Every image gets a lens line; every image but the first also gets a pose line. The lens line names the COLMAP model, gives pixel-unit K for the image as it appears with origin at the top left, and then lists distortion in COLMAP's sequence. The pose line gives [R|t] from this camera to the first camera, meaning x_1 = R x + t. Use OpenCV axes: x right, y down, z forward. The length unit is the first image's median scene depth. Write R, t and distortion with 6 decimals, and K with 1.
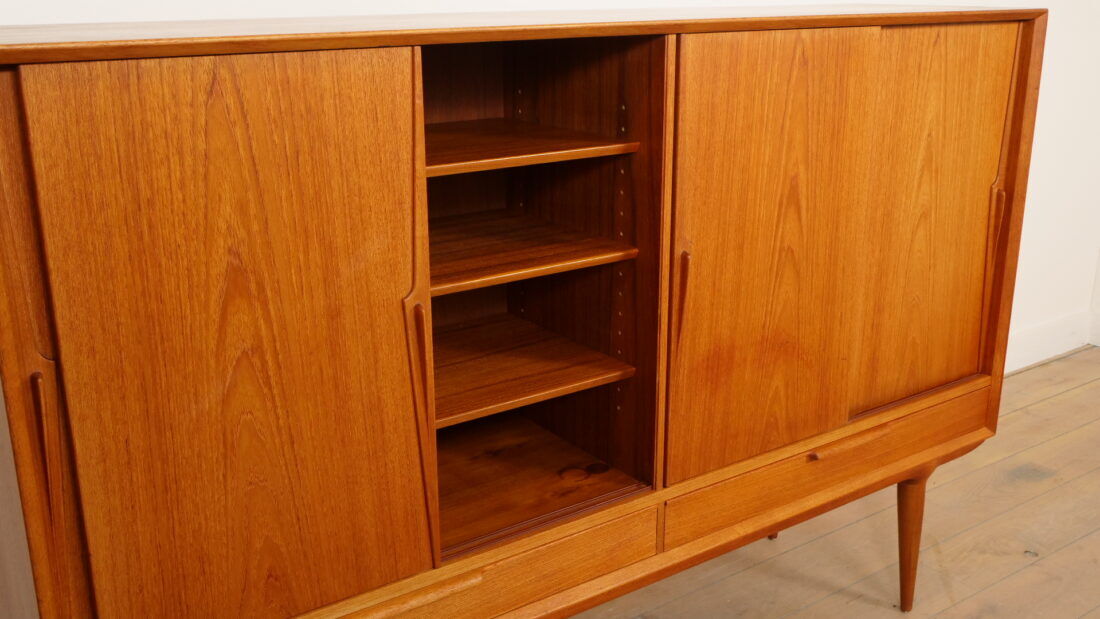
lens RADIAL K [[1092.4, 0, 550.0], [0, 1092.4, 309.5], [0, 0, 1]] dist [-0.013072, -0.004460]
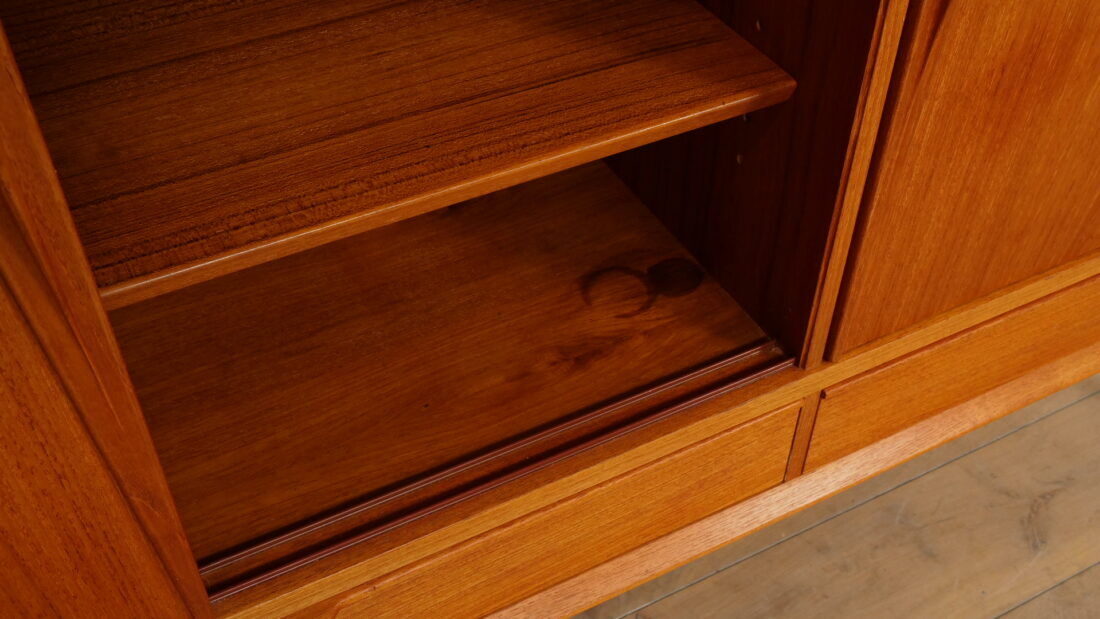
lens RADIAL K [[1140.8, 0, 550.0], [0, 1140.8, 309.5], [0, 0, 1]] dist [-0.005536, -0.005790]
pose [[0.990864, 0.098378, -0.092255, 0.036396], [-0.047642, 0.895265, 0.442979, -0.039538], [0.126172, -0.434537, 0.891773, 0.570827]]
